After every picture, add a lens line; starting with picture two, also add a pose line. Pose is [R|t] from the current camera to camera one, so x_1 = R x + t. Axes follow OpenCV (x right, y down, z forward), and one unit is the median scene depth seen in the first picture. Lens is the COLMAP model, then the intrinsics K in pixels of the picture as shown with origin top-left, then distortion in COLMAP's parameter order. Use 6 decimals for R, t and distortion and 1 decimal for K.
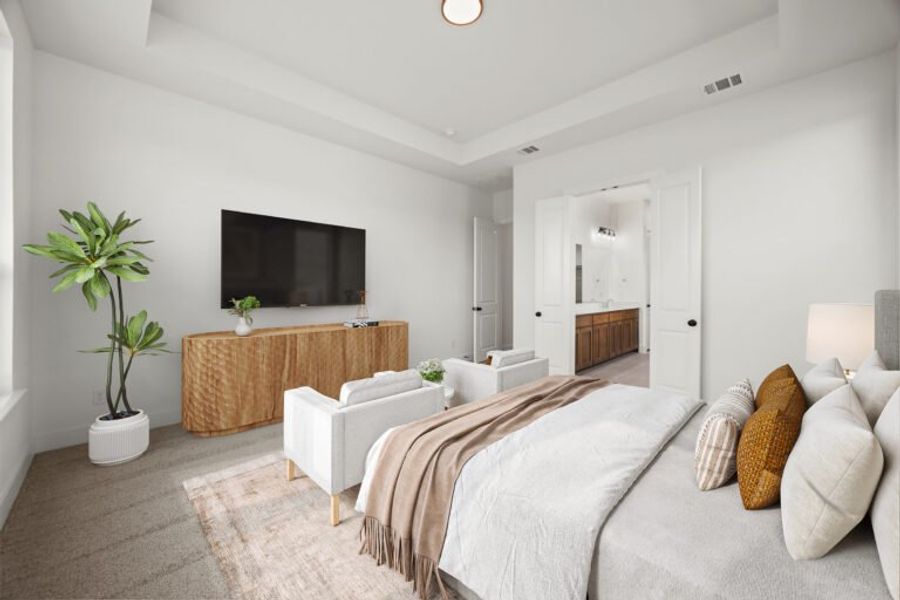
lens RADIAL K [[348.5, 0, 456.0], [0, 348.5, 297.8], [0, 0, 1]] dist [-0.000818, 0.000060]
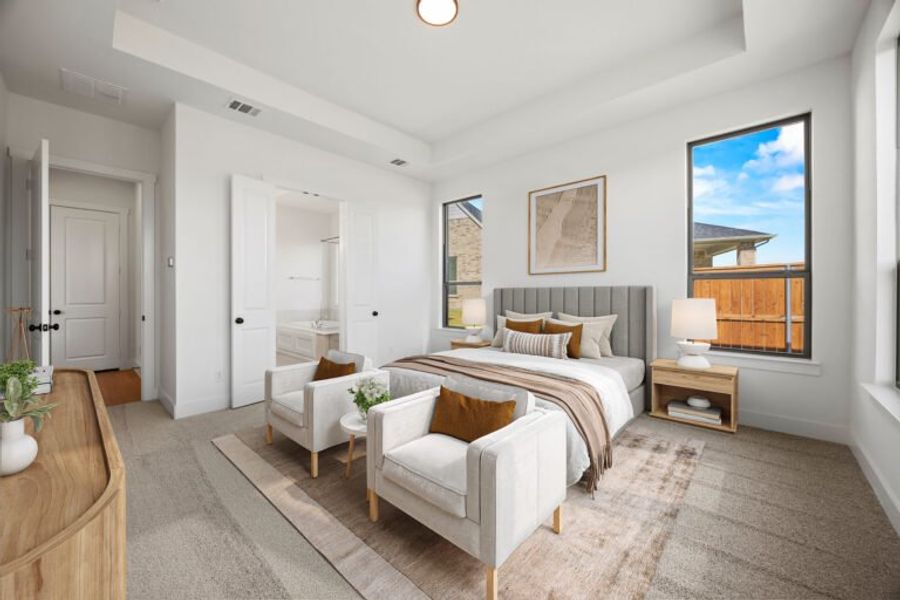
lens RADIAL K [[348.5, 0, 455.9], [0, 348.5, 292.8], [0, 0, 1]] dist [-0.000818, 0.000060]
pose [[-0.052846, -0.003941, 0.998595, -1.509667], [0.008227, 0.999957, 0.004382, -0.034760], [-0.998569, 0.008447, -0.052812, 1.482046]]
